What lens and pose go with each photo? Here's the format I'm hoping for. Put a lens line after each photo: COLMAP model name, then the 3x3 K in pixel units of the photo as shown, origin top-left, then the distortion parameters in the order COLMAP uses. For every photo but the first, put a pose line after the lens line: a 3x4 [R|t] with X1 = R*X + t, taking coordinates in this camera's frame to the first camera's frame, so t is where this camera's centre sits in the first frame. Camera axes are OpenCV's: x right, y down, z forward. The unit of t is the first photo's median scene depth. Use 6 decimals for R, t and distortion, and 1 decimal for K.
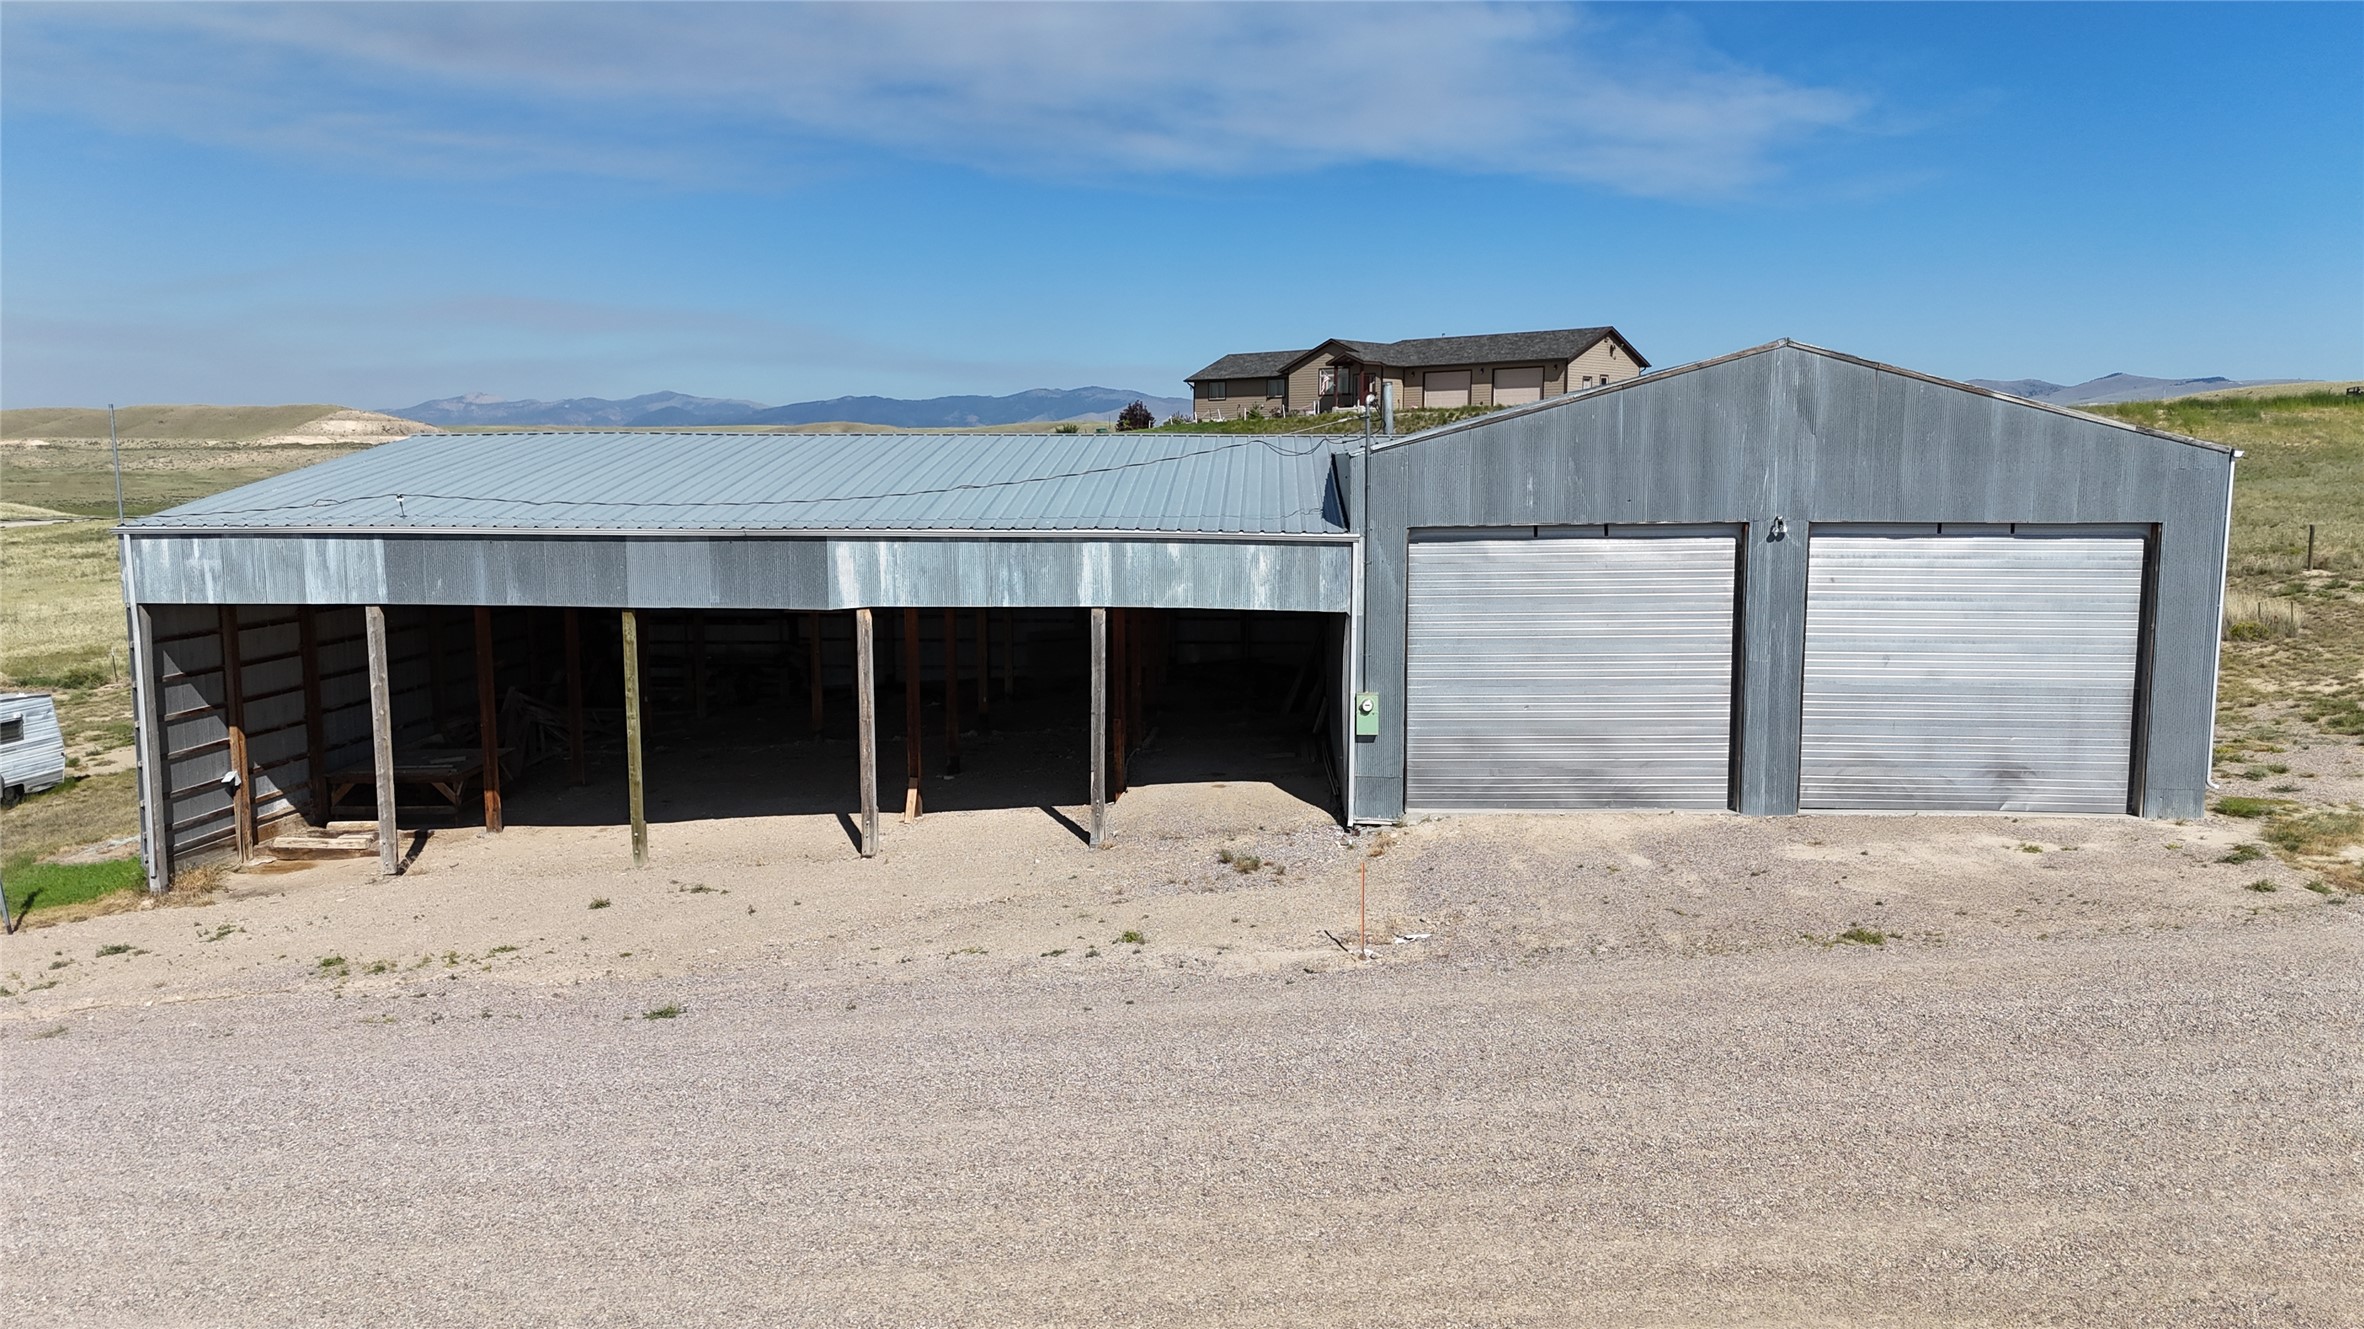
lens RADIAL K [[1737.9, 0, 1195.4], [0, 1737.9, 664.6], [0, 0, 1]] dist [0.071654, -0.066345]
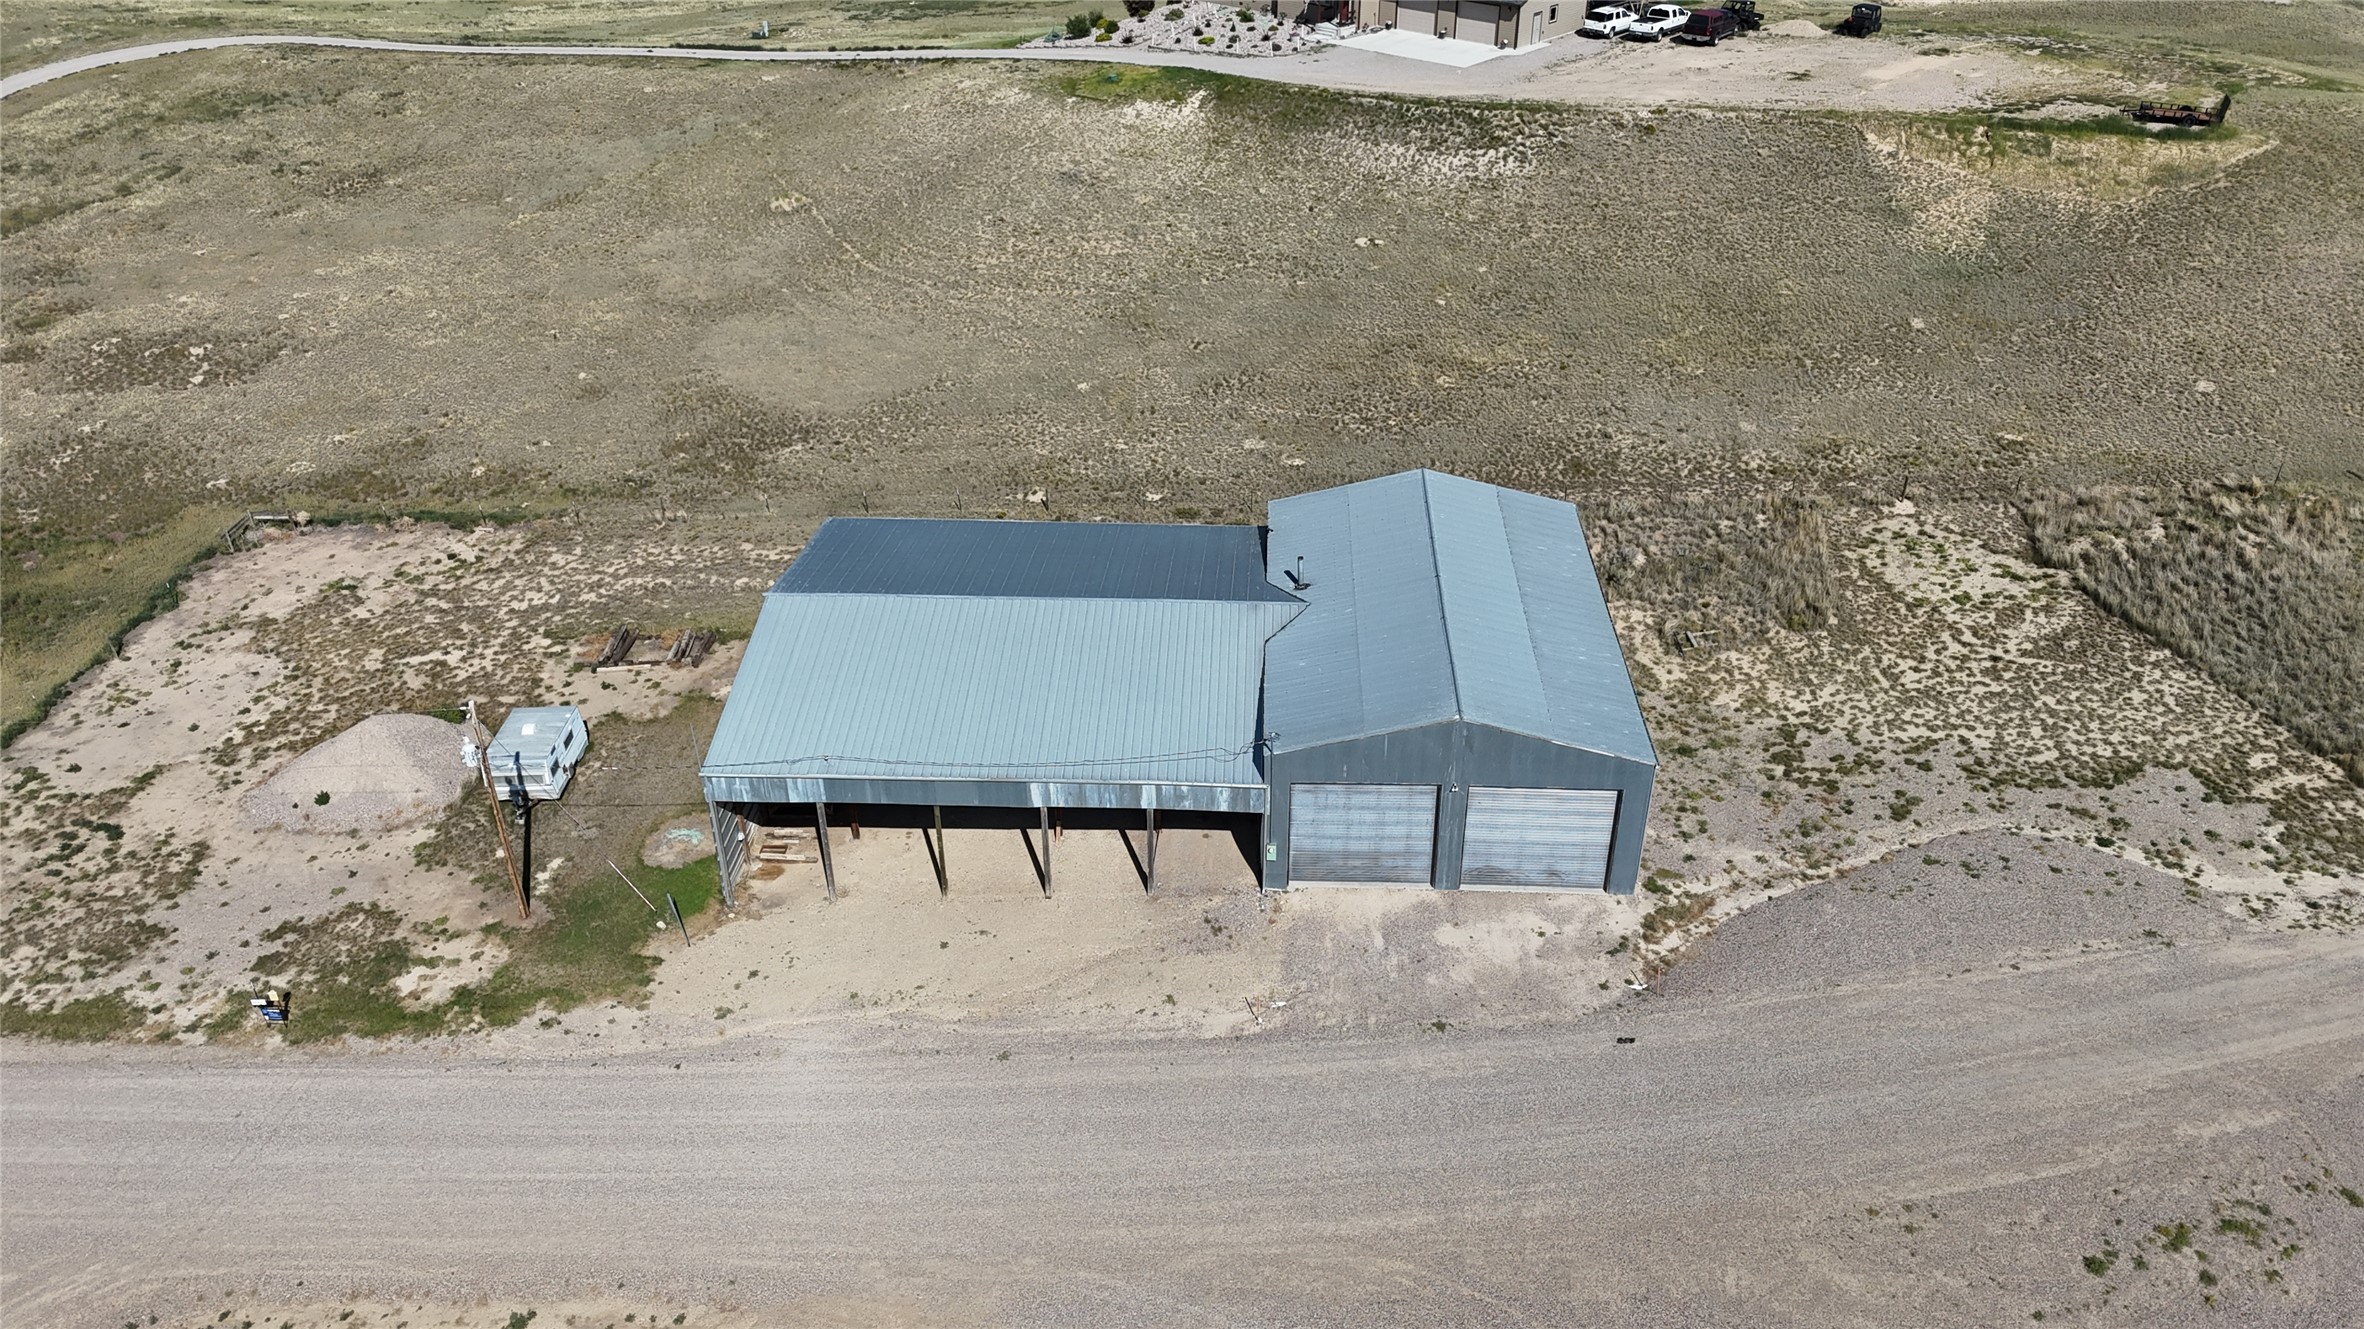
lens RADIAL K [[1737.9, 0, 1191.4], [0, 1737.9, 670.3], [0, 0, 1]] dist [0.071654, -0.066345]
pose [[0.999971, -0.005696, -0.004987, 0.008824], [0.007279, 0.904397, 0.426631, -1.135987], [0.002080, -0.426655, 0.904412, -0.921391]]
